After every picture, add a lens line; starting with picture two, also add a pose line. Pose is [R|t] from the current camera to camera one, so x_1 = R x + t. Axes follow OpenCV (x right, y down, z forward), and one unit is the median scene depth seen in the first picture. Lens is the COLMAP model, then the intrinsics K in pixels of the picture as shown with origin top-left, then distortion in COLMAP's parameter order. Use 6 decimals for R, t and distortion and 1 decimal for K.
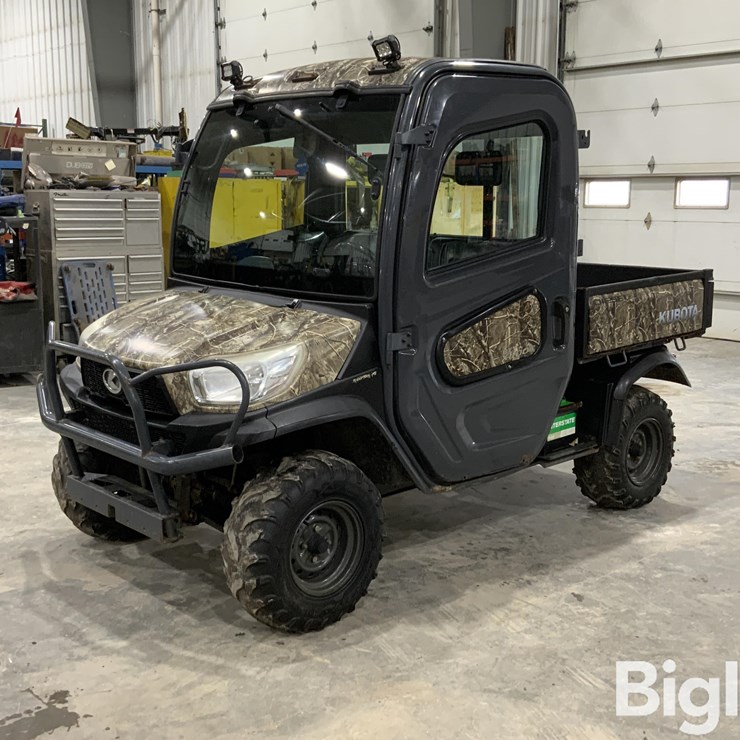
lens RADIAL K [[983.3, 0, 370.6], [0, 983.3, 370.9], [0, 0, 1]] dist [0.022120, 0.000000]
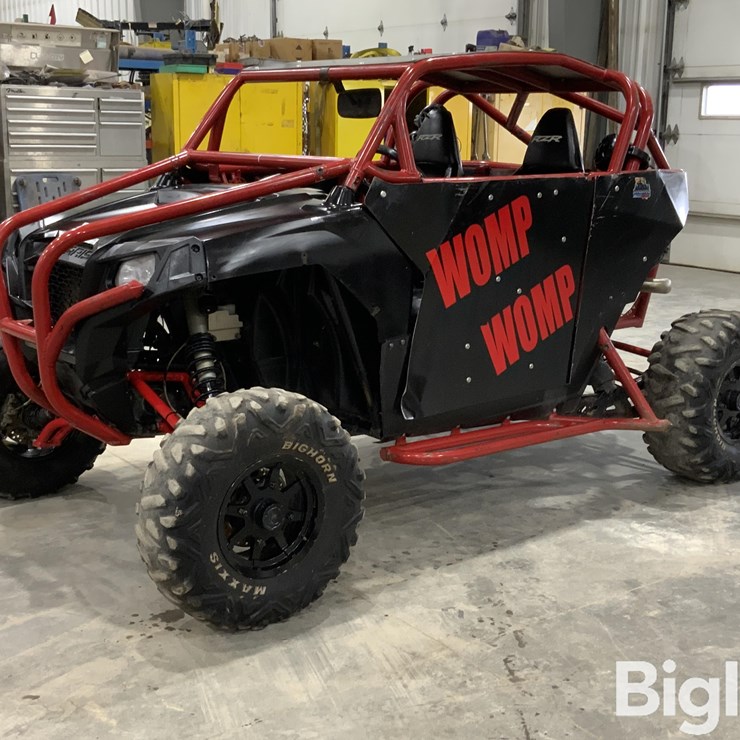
lens RADIAL K [[1134.5, 0, 369.5], [0, 1134.5, 369.0], [0, 0, 1]] dist [0.009237, 0.000000]
pose [[0.994026, 0.030221, -0.104874, 0.077428], [-0.025965, 0.998792, 0.041712, 0.003470], [0.106008, -0.038740, 0.993610, 0.086117]]
